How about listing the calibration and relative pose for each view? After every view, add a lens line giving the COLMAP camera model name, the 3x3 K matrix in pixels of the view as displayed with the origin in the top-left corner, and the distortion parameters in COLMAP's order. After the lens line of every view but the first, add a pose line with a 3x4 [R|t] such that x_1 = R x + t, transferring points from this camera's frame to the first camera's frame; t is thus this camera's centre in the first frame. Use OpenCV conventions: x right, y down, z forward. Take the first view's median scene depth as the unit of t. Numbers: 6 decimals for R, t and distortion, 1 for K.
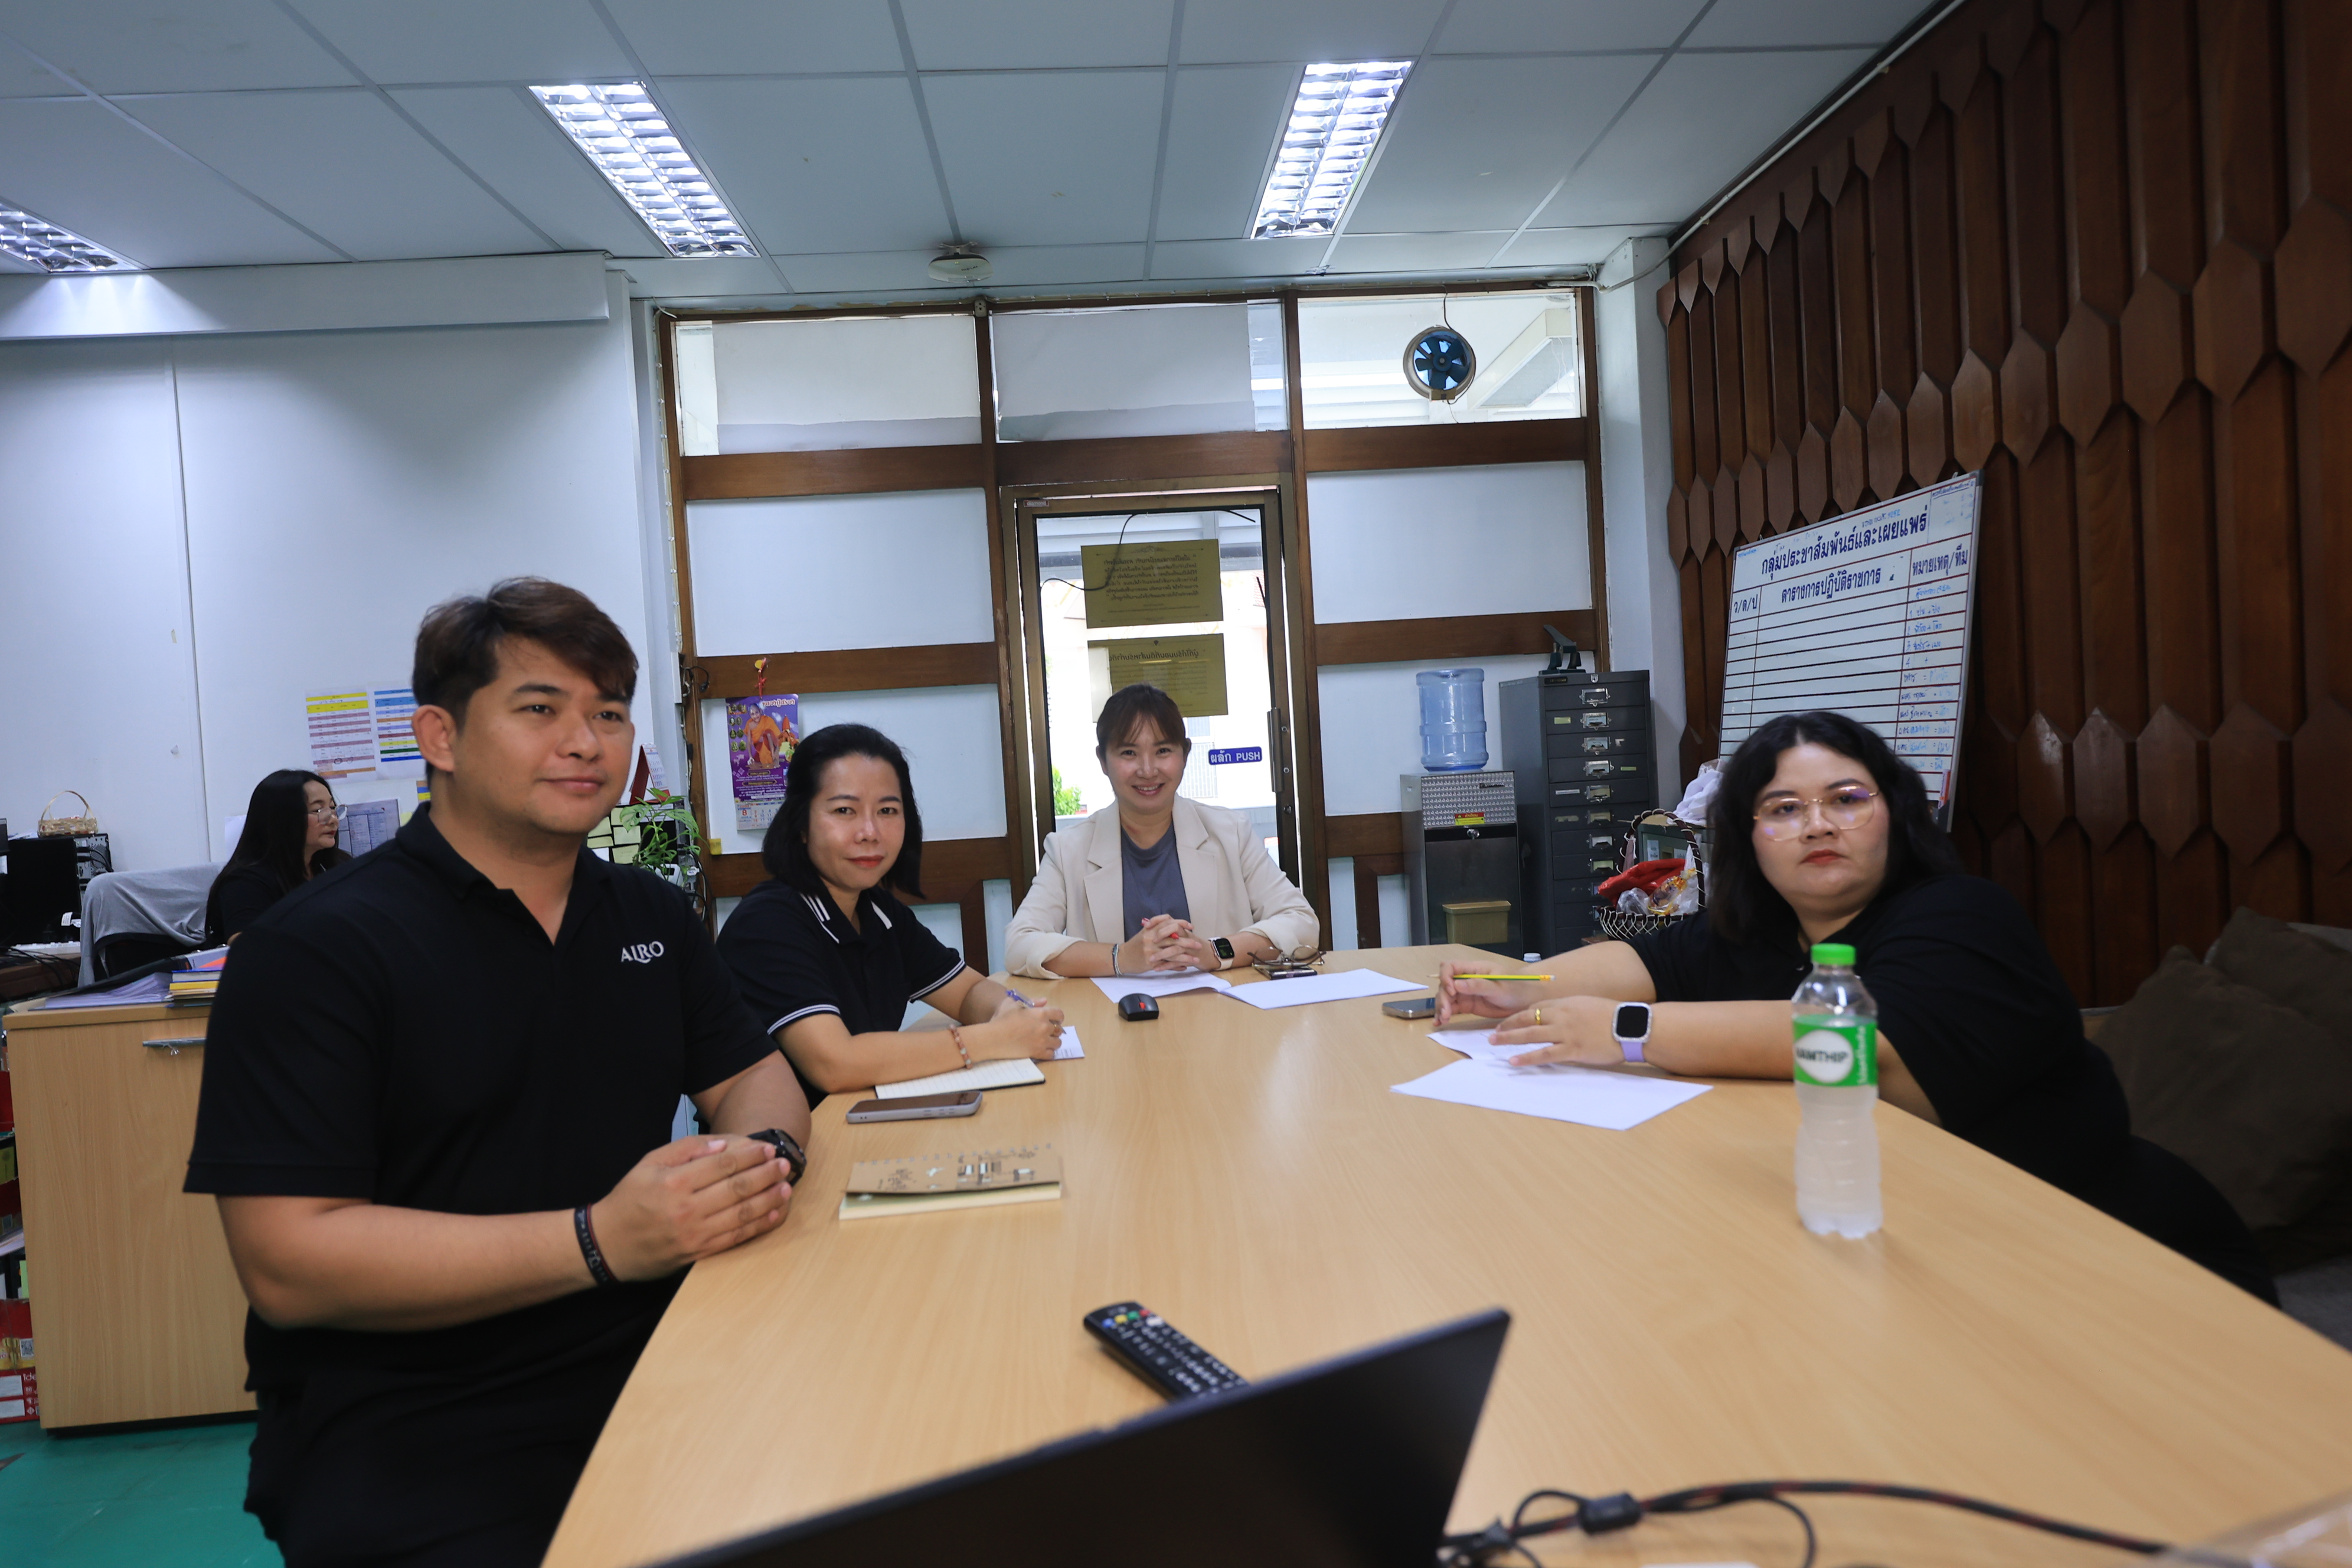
lens RADIAL K [[1434.1, 0, 1175.6], [0, 1434.1, 790.2], [0, 0, 1]] dist [-0.001369, -0.003719]
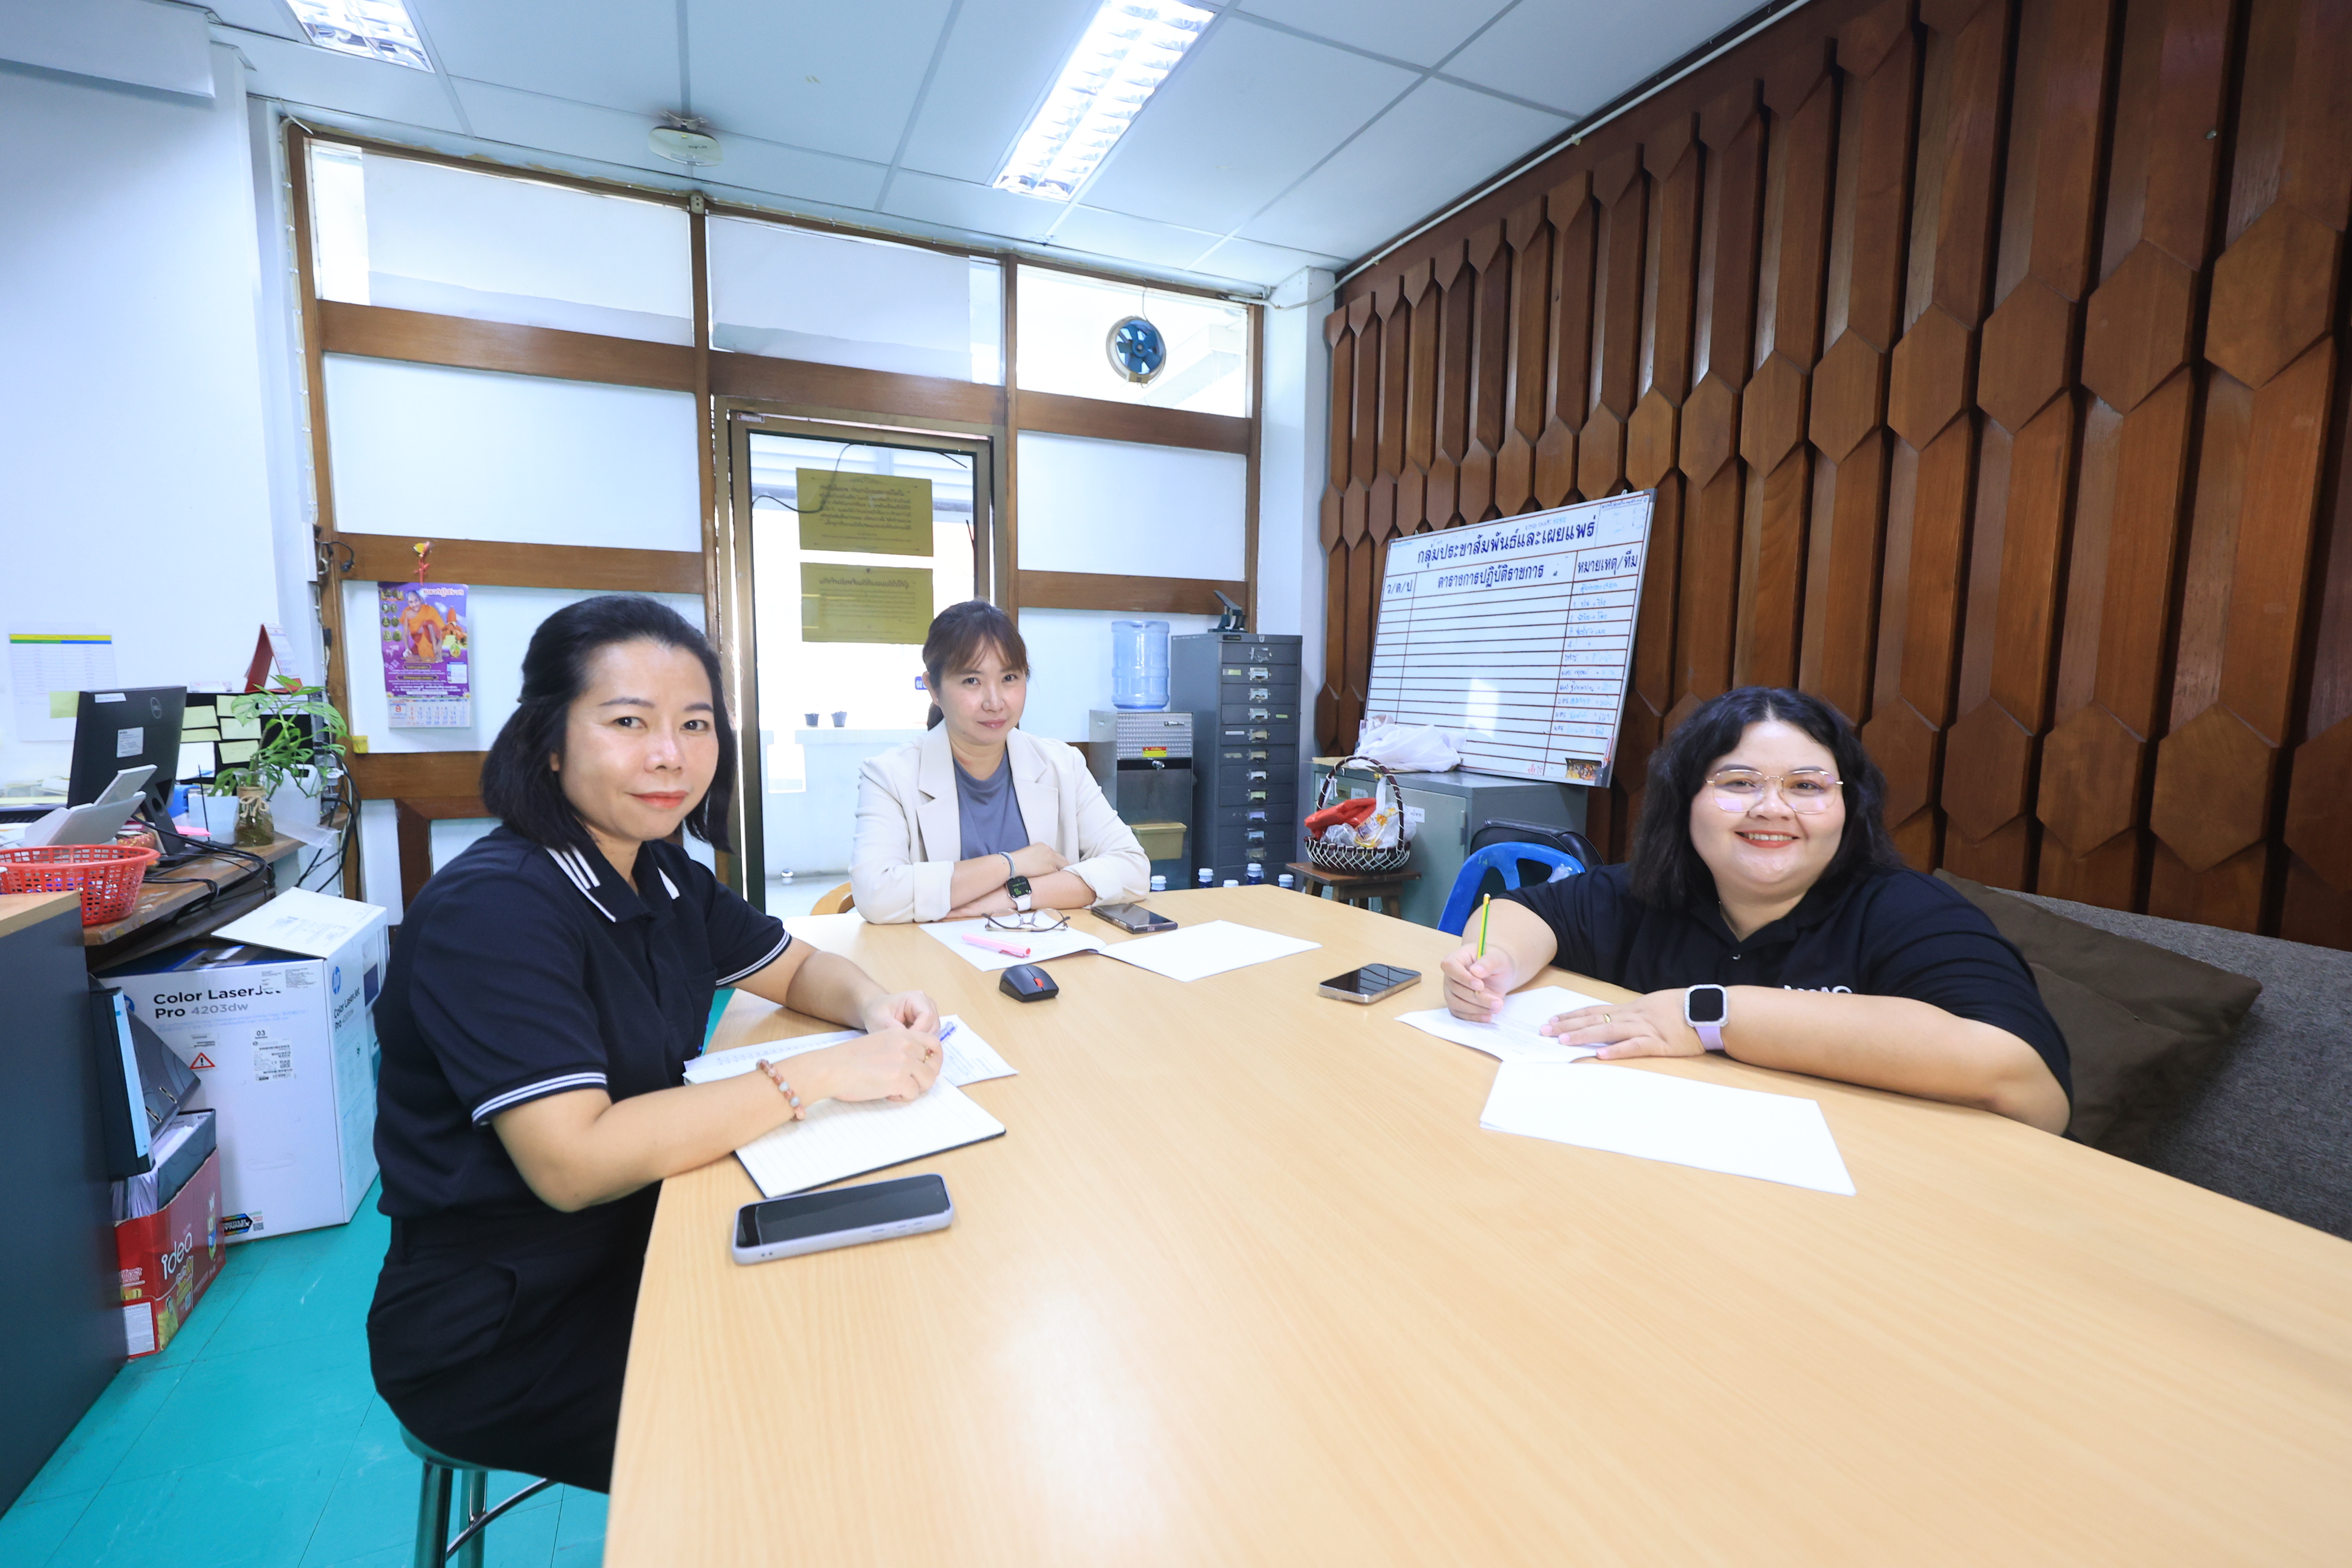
lens RADIAL K [[1056.2, 0, 1193.3], [0, 1056.2, 795.8], [0, 0, 1]] dist [-0.007738, 0.001979]
pose [[0.930482, 0.030508, 0.365066, -0.098024], [-0.056910, 0.996466, 0.061780, 0.000951], [-0.361891, -0.078262, 0.928929, 0.251903]]
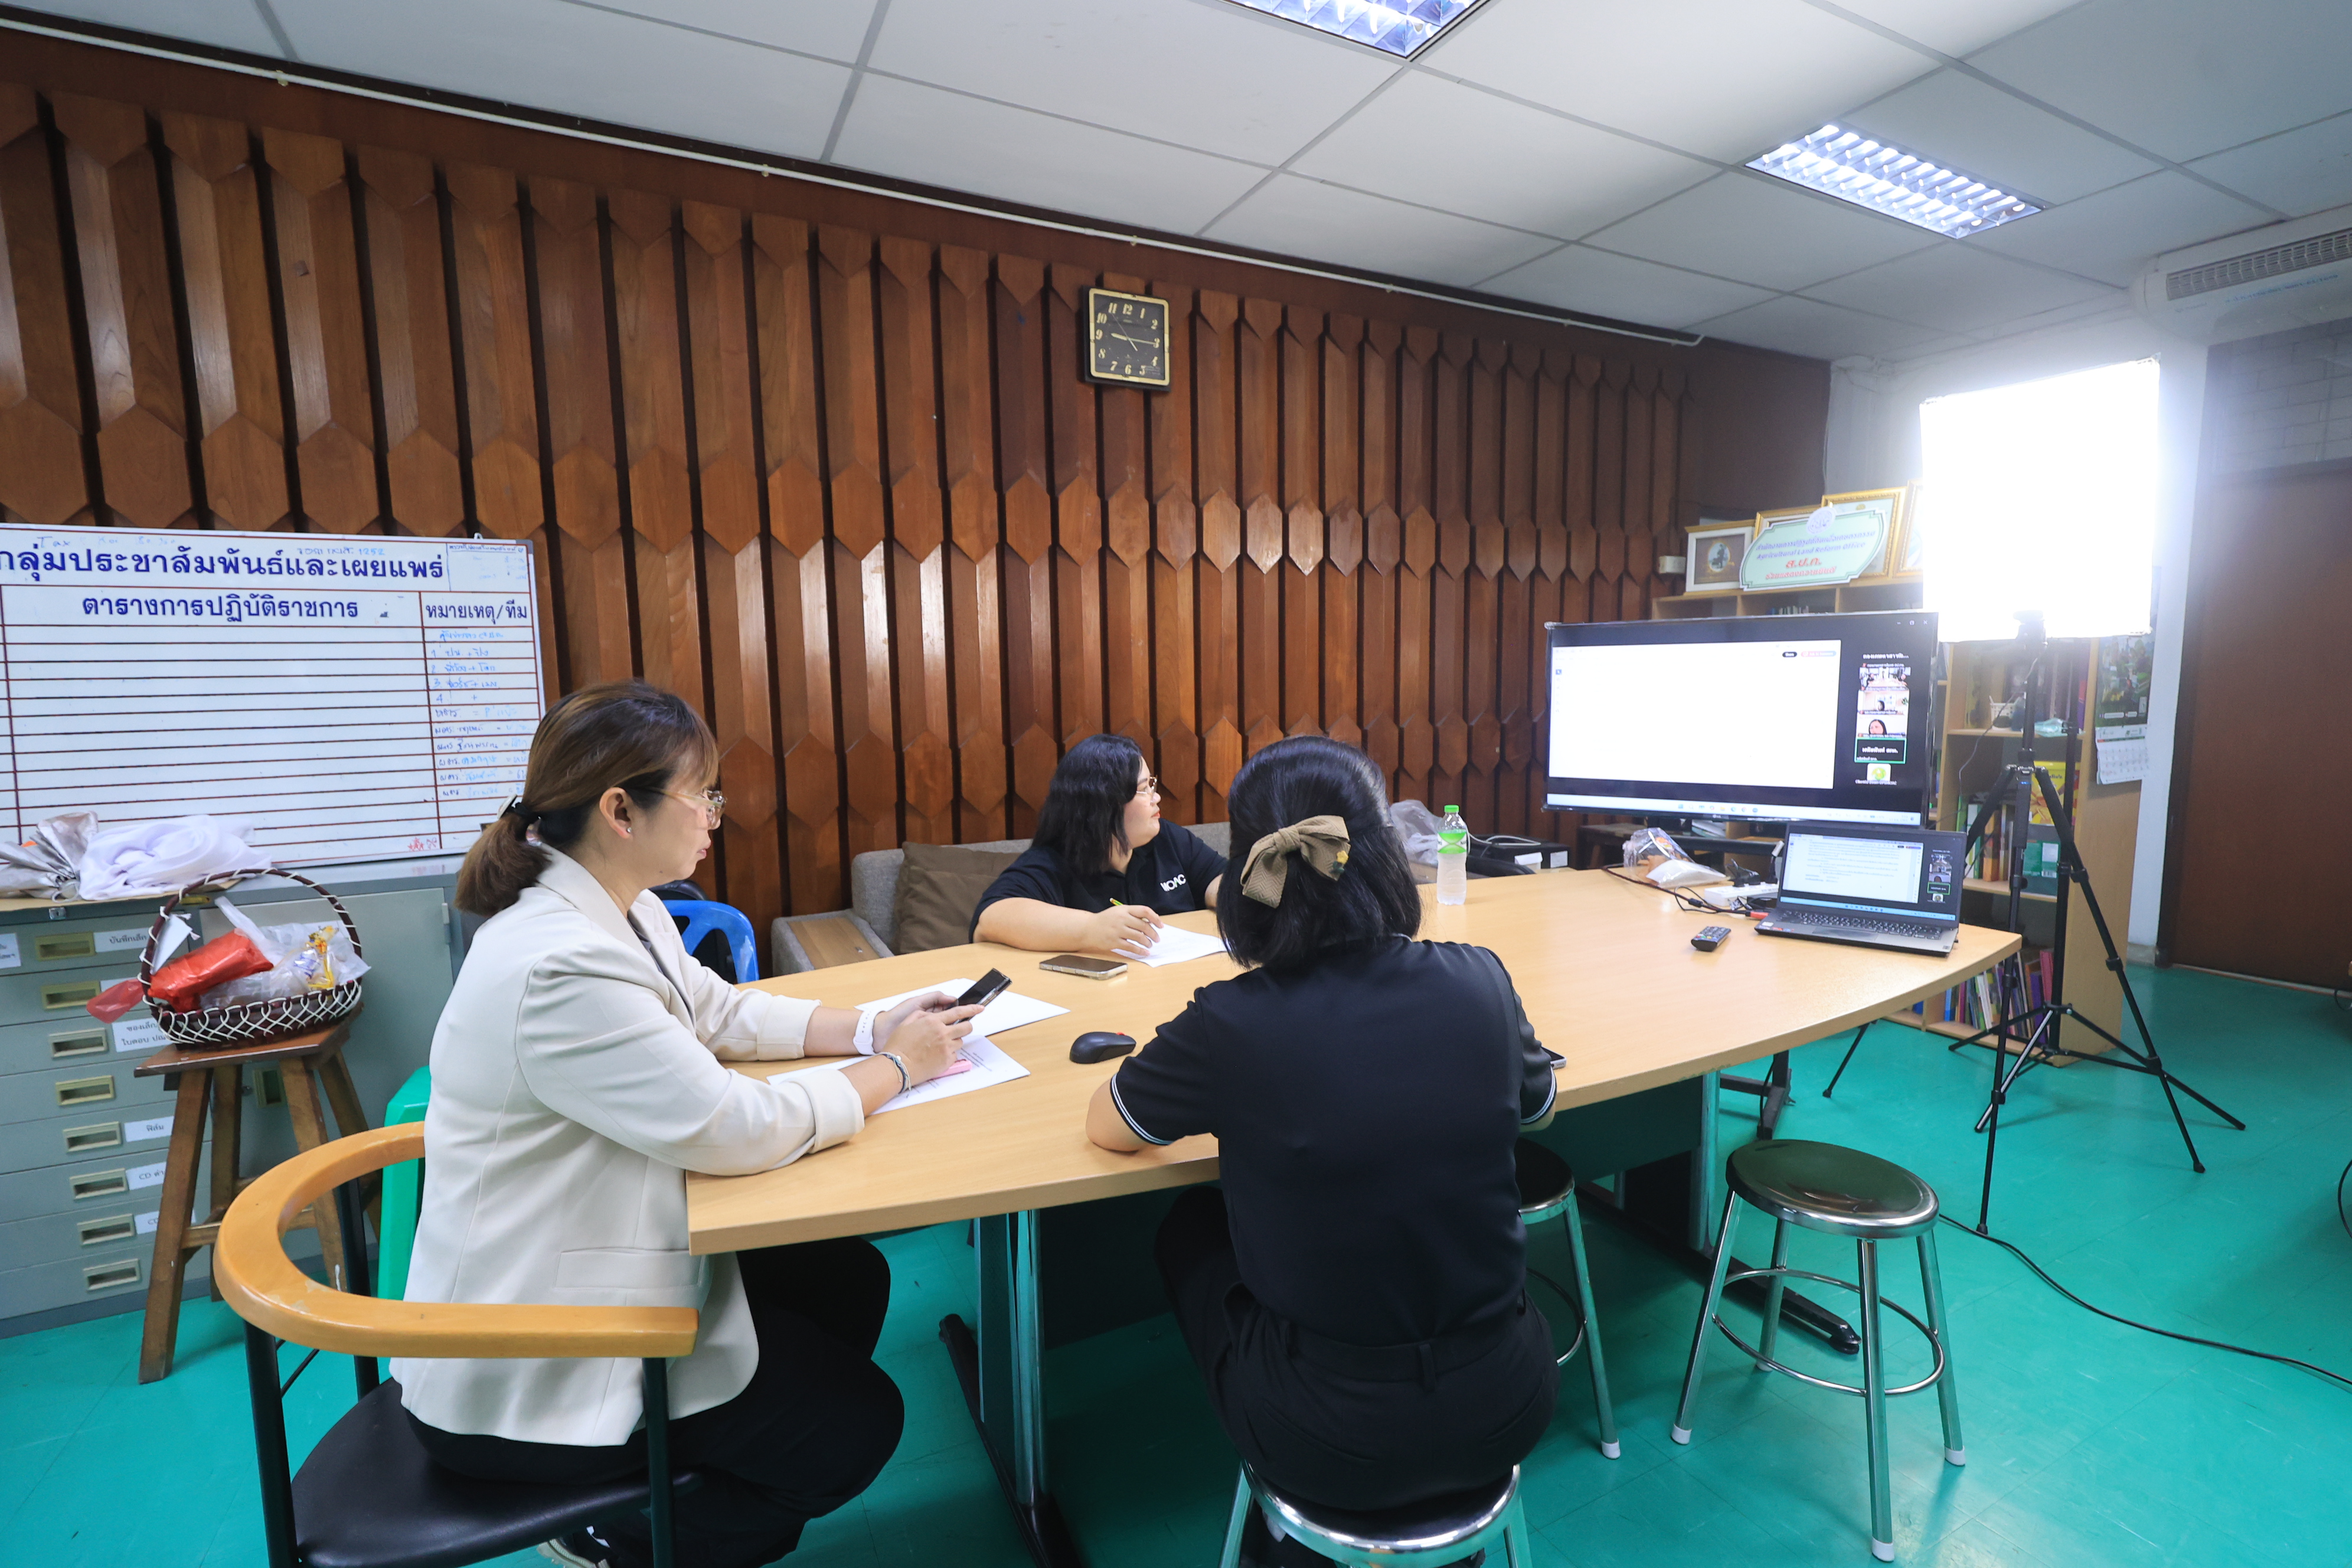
lens RADIAL K [[1056.2, 0, 1200.3], [0, 1056.2, 791.5], [0, 0, 1]] dist [-0.007738, 0.001979]
pose [[-0.406983, -0.038358, 0.912630, -0.402931], [0.067566, 0.995117, 0.071956, -0.034865], [-0.910933, 0.090948, -0.402404, 0.734465]]
